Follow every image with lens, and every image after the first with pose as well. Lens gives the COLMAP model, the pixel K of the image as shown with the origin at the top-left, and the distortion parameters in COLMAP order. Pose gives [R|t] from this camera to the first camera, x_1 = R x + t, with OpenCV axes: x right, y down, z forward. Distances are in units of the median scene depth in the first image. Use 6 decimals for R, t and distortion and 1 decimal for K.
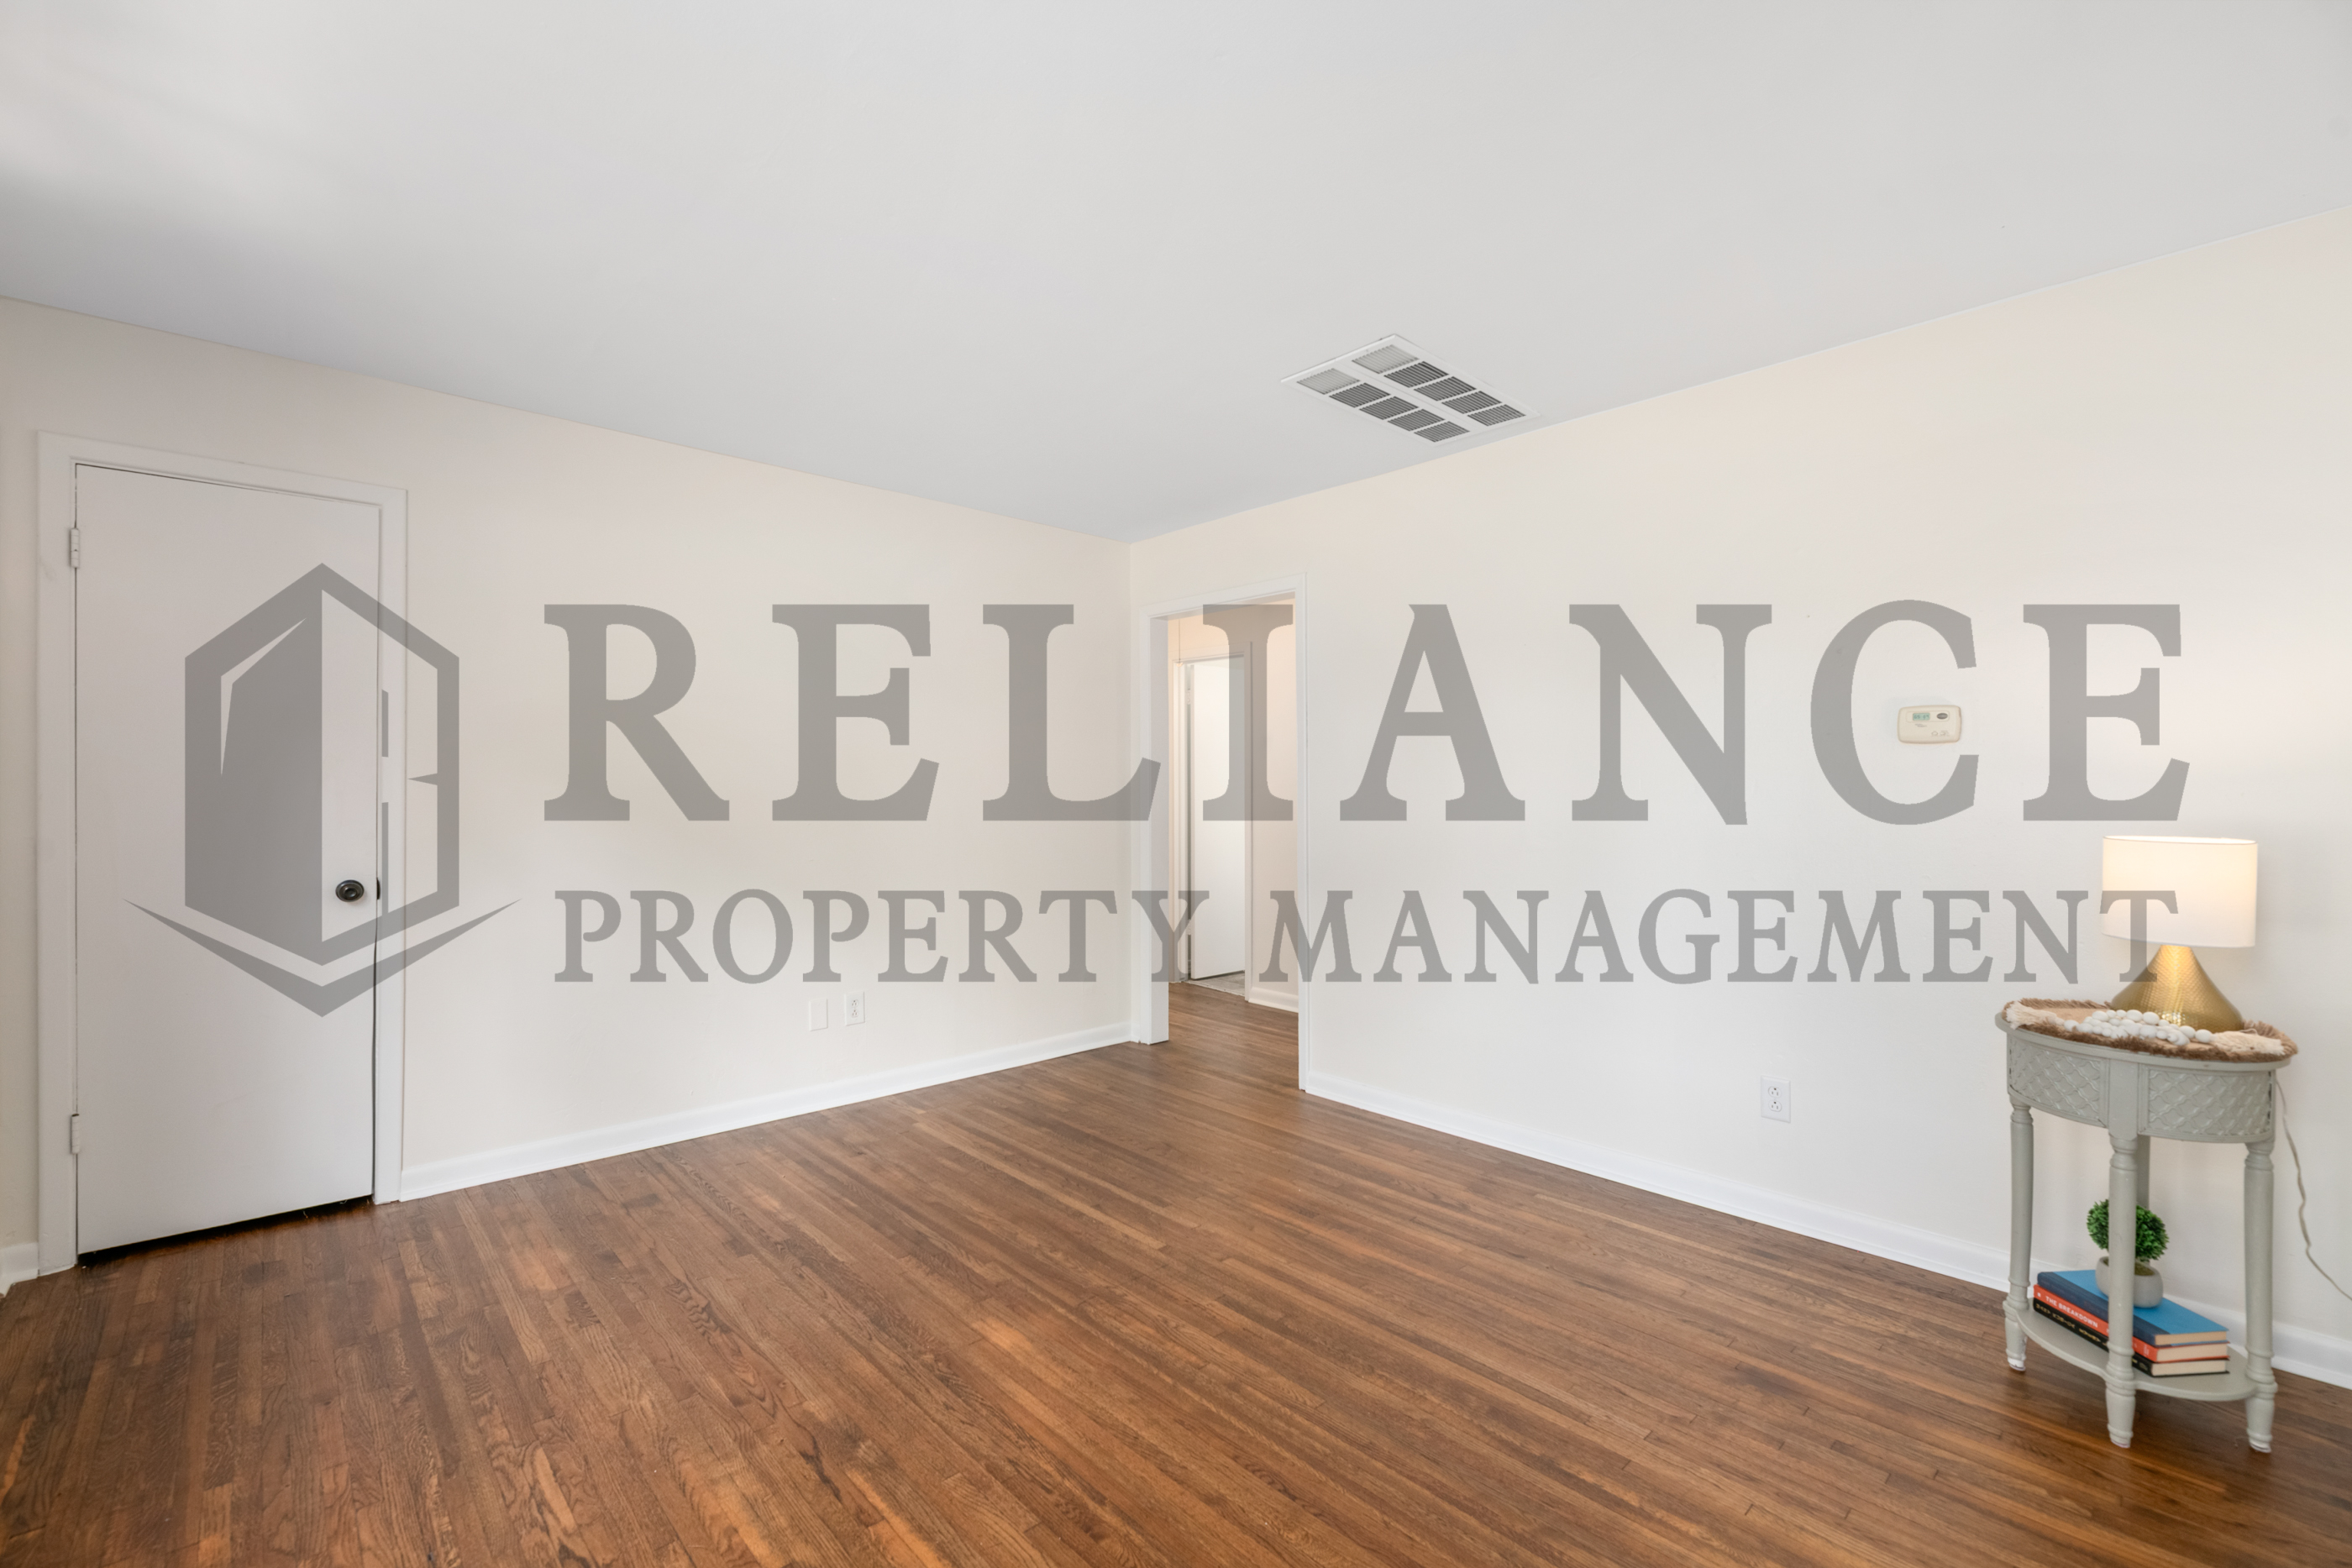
lens RADIAL K [[1007.0, 0, 1172.8], [0, 1007.0, 784.6], [0, 0, 1]] dist [-0.010381, 0.000187]
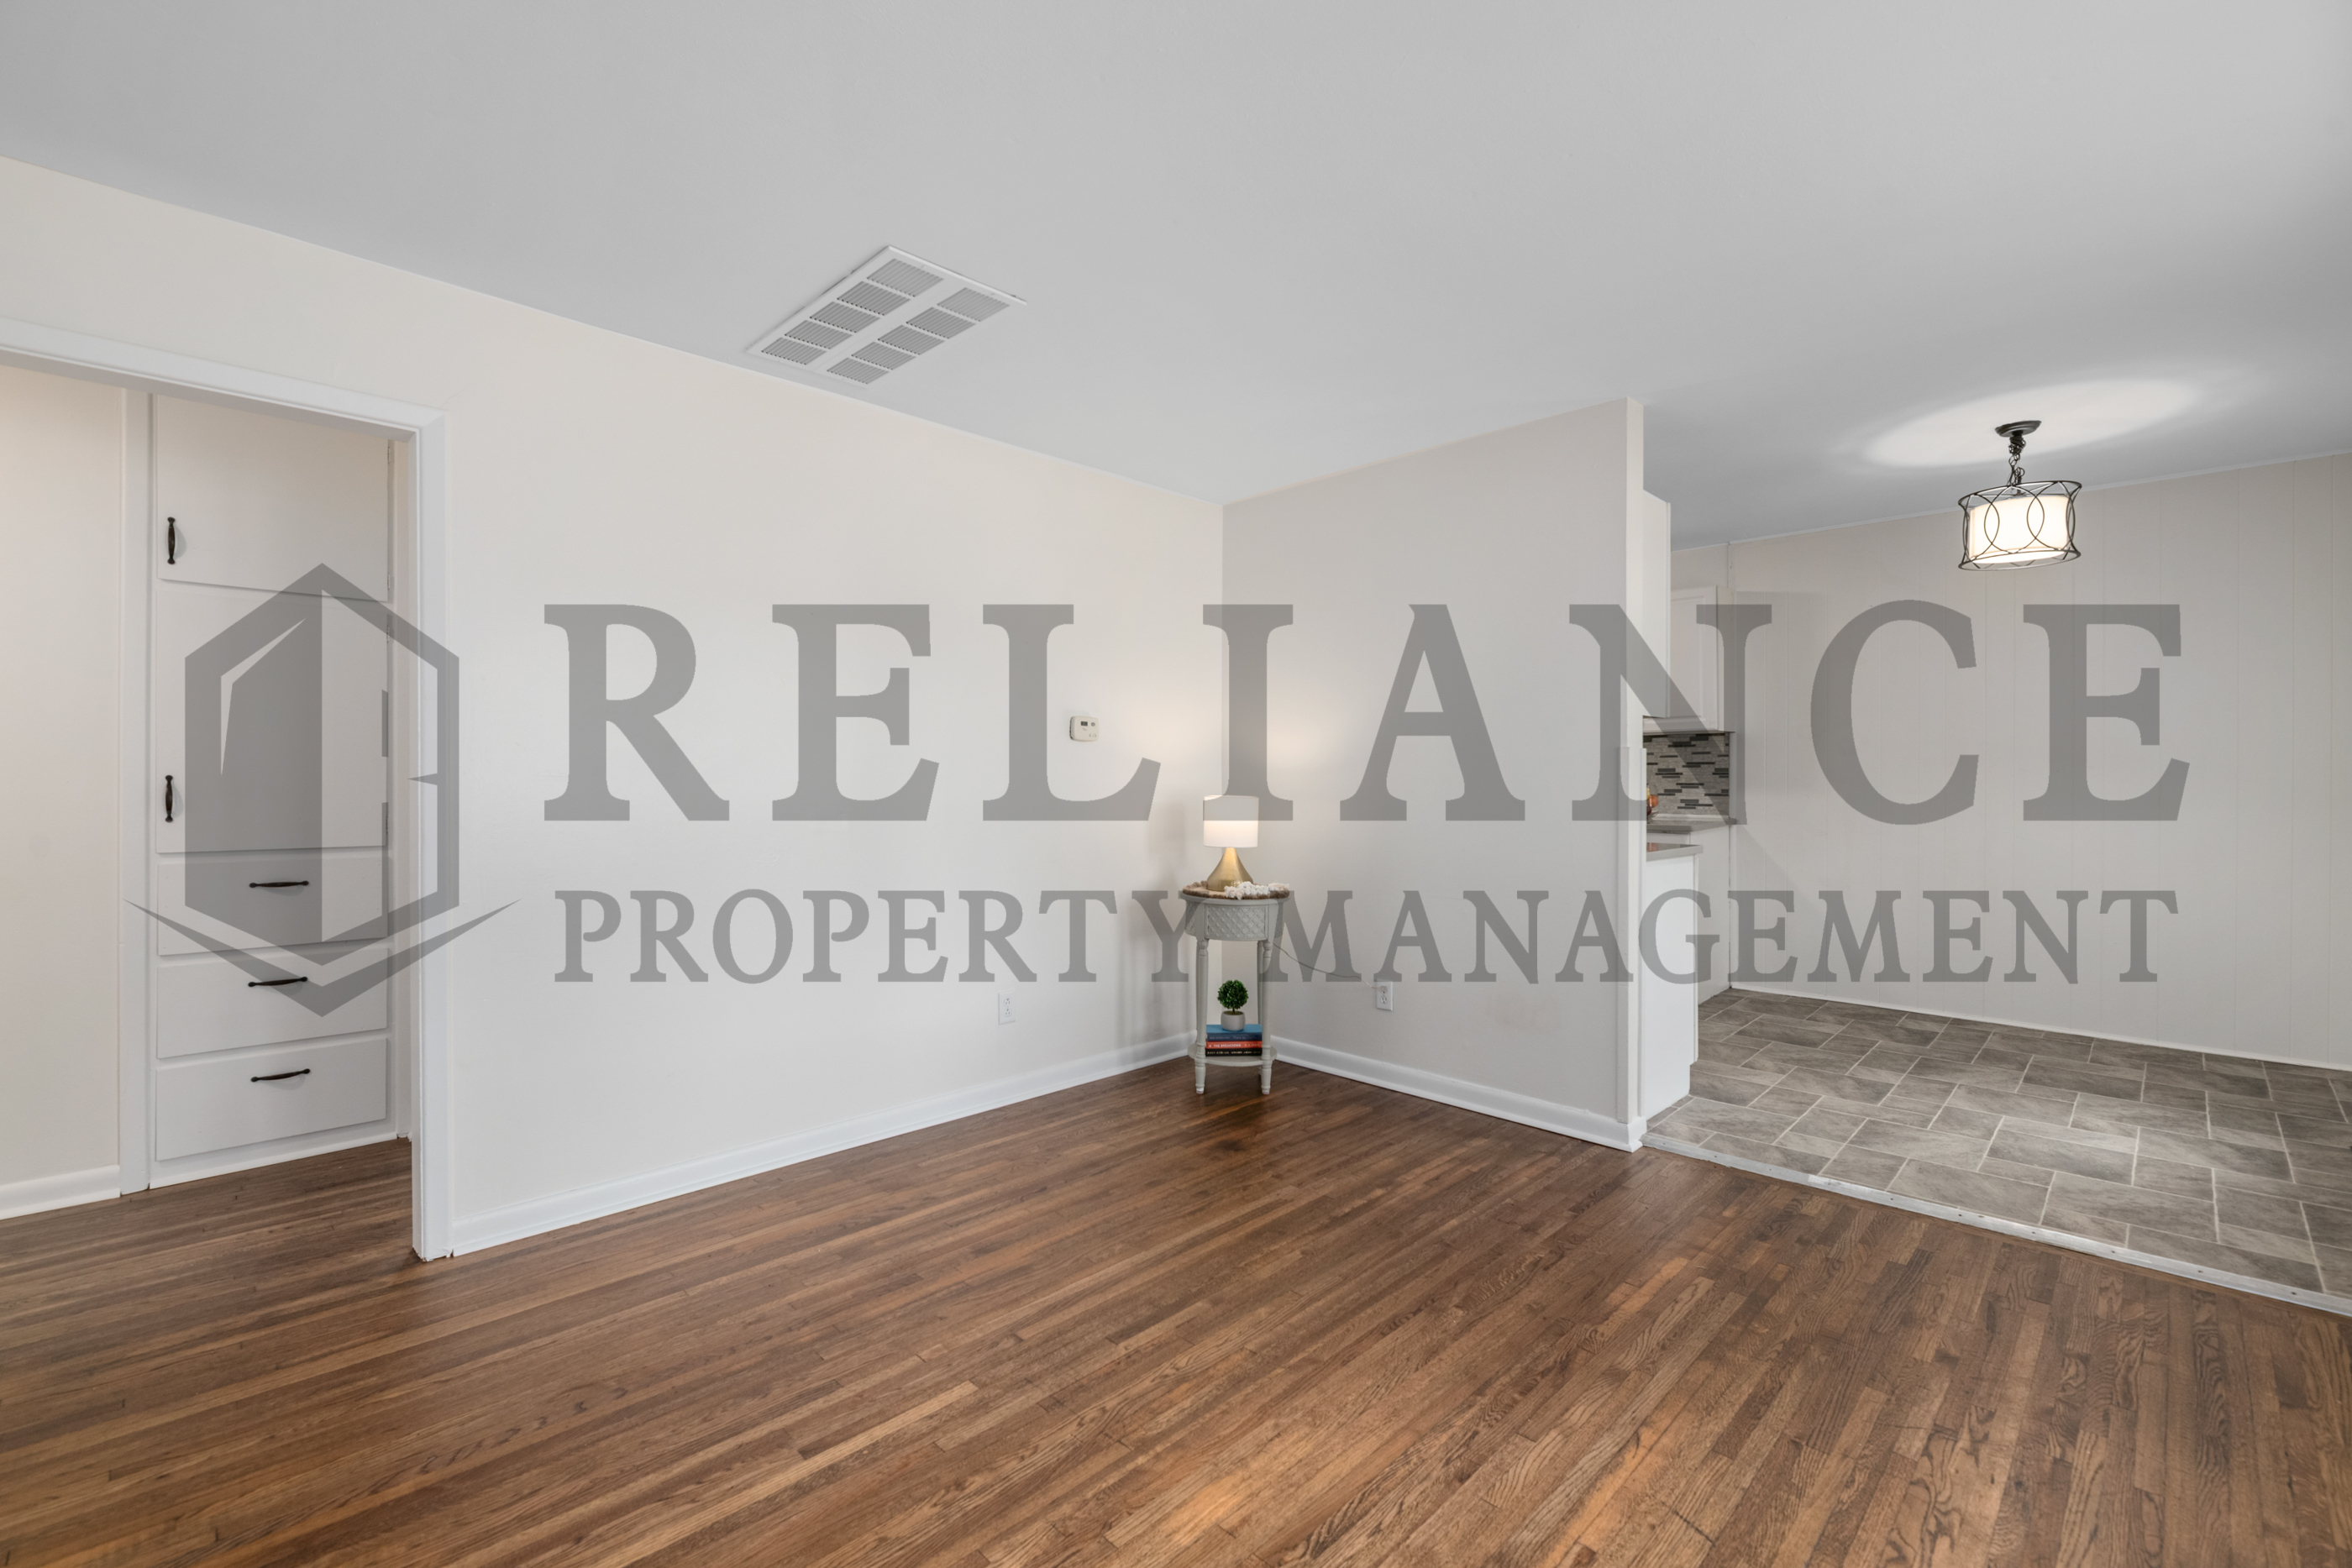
lens RADIAL K [[1007.0, 0, 1163.0], [0, 1007.0, 783.6], [0, 0, 1]] dist [-0.010381, 0.000187]
pose [[-0.035899, -0.010216, 0.999303, -0.788976], [-0.006406, 0.999930, 0.009992, 0.008425], [-0.999335, -0.006043, -0.035962, 0.933399]]
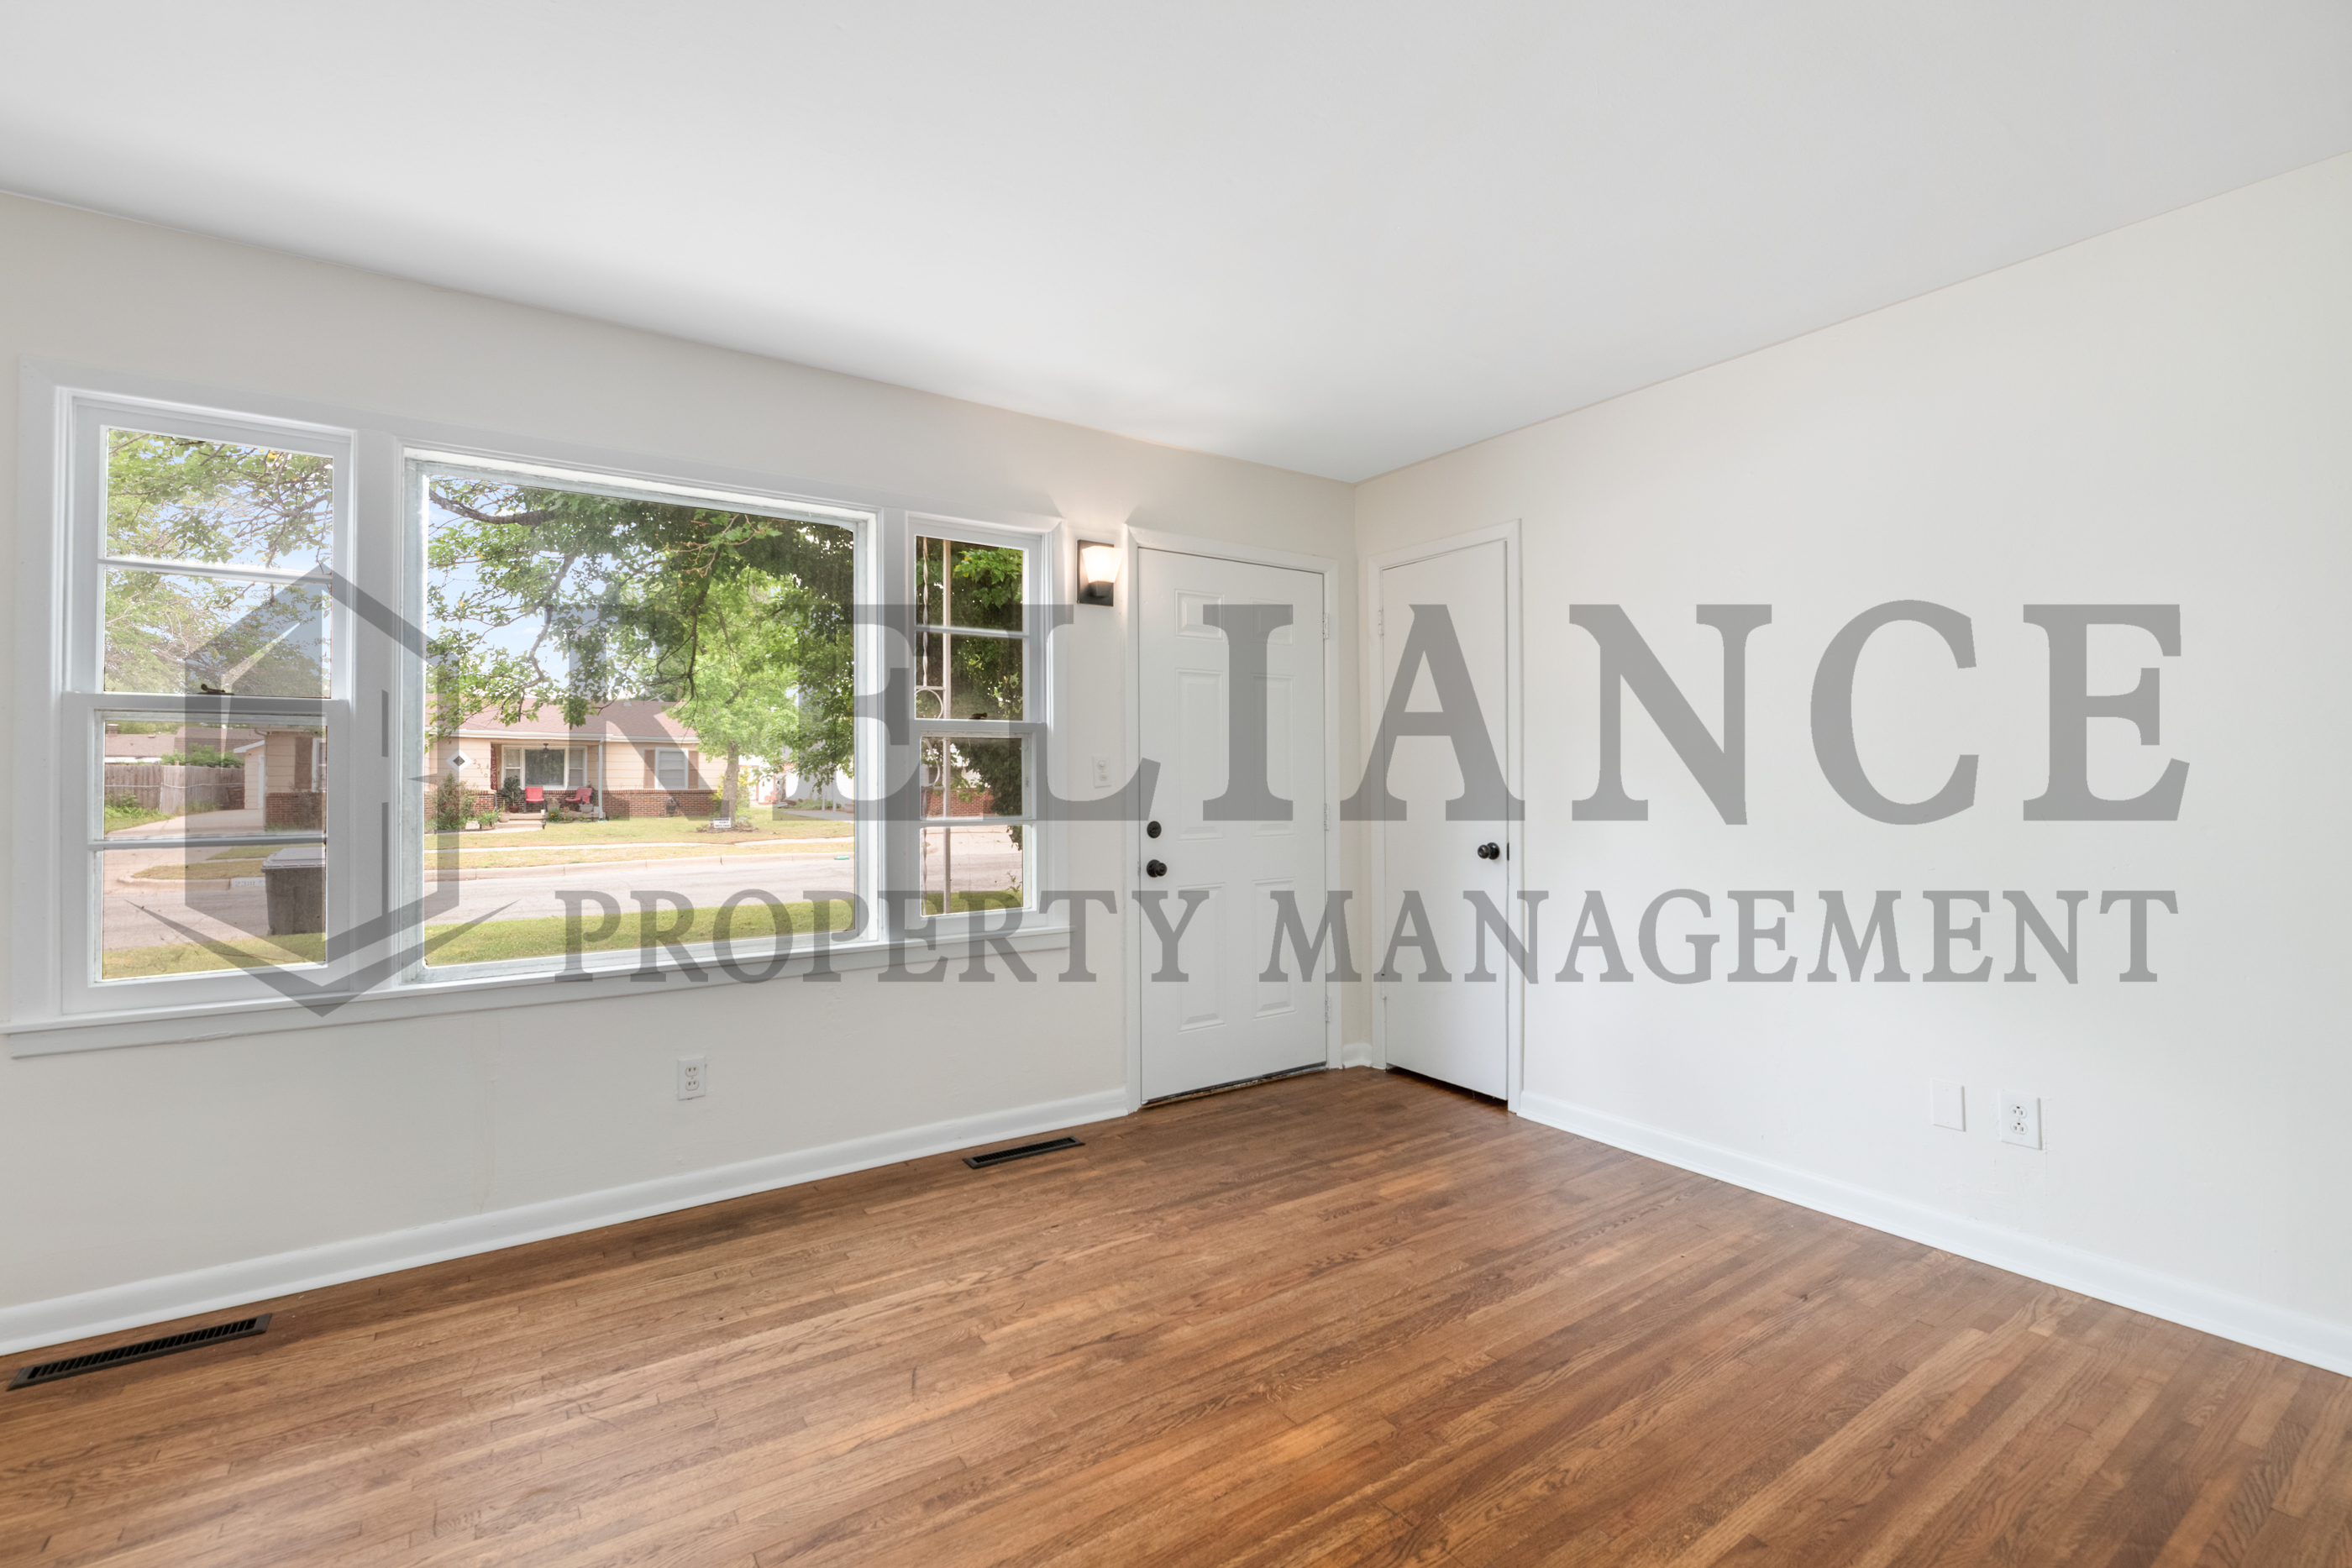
lens RADIAL K [[1007.0, 0, 1161.9], [0, 1007.0, 778.3], [0, 0, 1]] dist [-0.010381, 0.000187]
pose [[-0.143717, -0.002799, -0.989615, 0.571012], [0.009813, 0.999943, -0.004254, 0.014532], [0.989570, -0.010323, -0.143681, 0.885611]]
